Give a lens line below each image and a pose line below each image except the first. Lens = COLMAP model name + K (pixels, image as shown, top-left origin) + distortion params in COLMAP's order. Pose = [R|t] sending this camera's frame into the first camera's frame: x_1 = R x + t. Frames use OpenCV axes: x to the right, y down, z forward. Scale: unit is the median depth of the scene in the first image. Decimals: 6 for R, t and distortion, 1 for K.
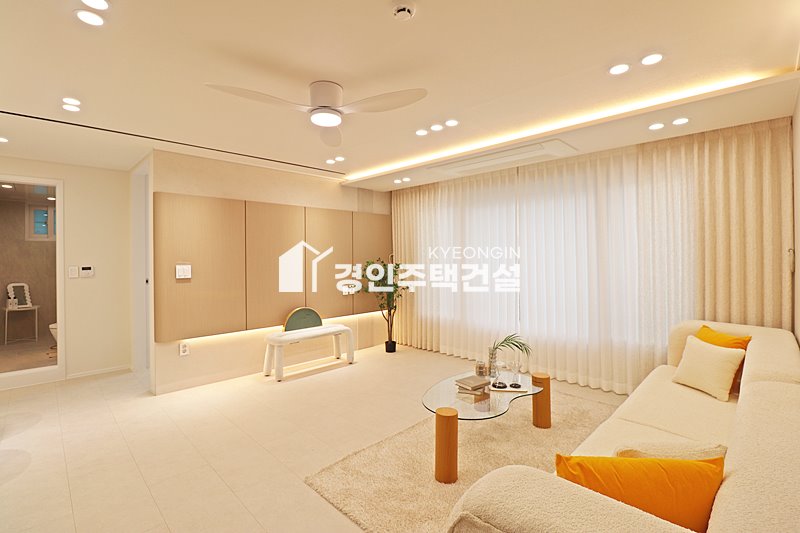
lens RADIAL K [[370.5, 0, 406.7], [0, 370.5, 259.5], [0, 0, 1]] dist [-0.007686, -0.009247]
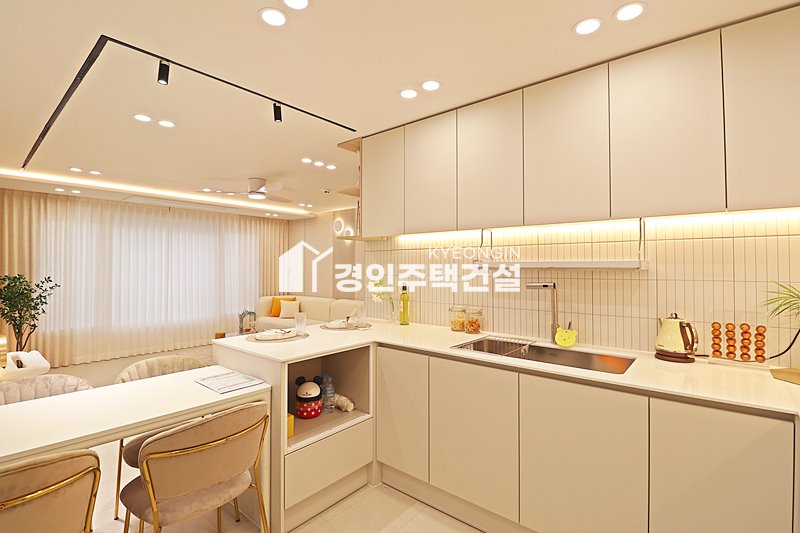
lens RADIAL K [[370.5, 0, 406.2], [0, 370.5, 260.5], [0, 0, 1]] dist [-0.007686, -0.009247]
pose [[-0.099869, 0.025380, 0.994677, -1.008593], [0.005748, 0.999673, -0.024930, -0.000870], [-0.994984, 0.003228, -0.099982, 0.205185]]
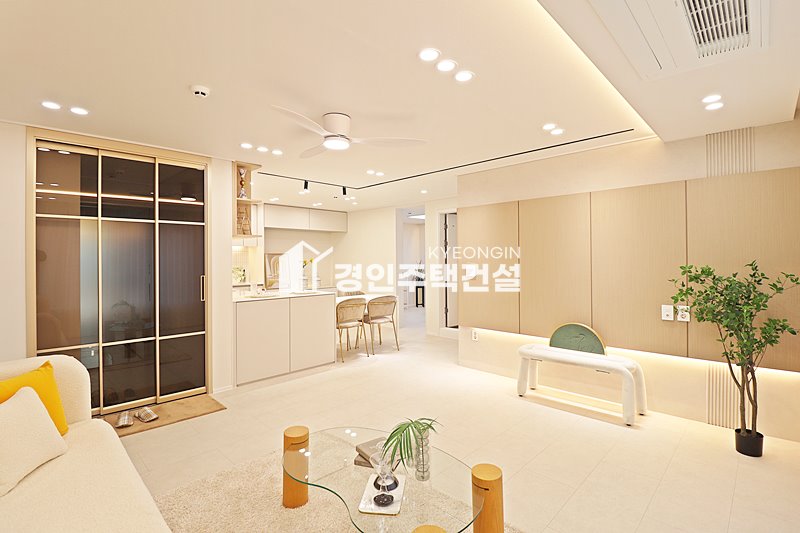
lens RADIAL K [[370.5, 0, 409.8], [0, 370.5, 255.3], [0, 0, 1]] dist [-0.007686, -0.009247]
pose [[0.026745, -0.003355, -0.999637, 0.440573], [-0.001016, 0.999994, -0.003383, -0.009350], [0.999642, 0.001106, 0.026741, 0.566639]]
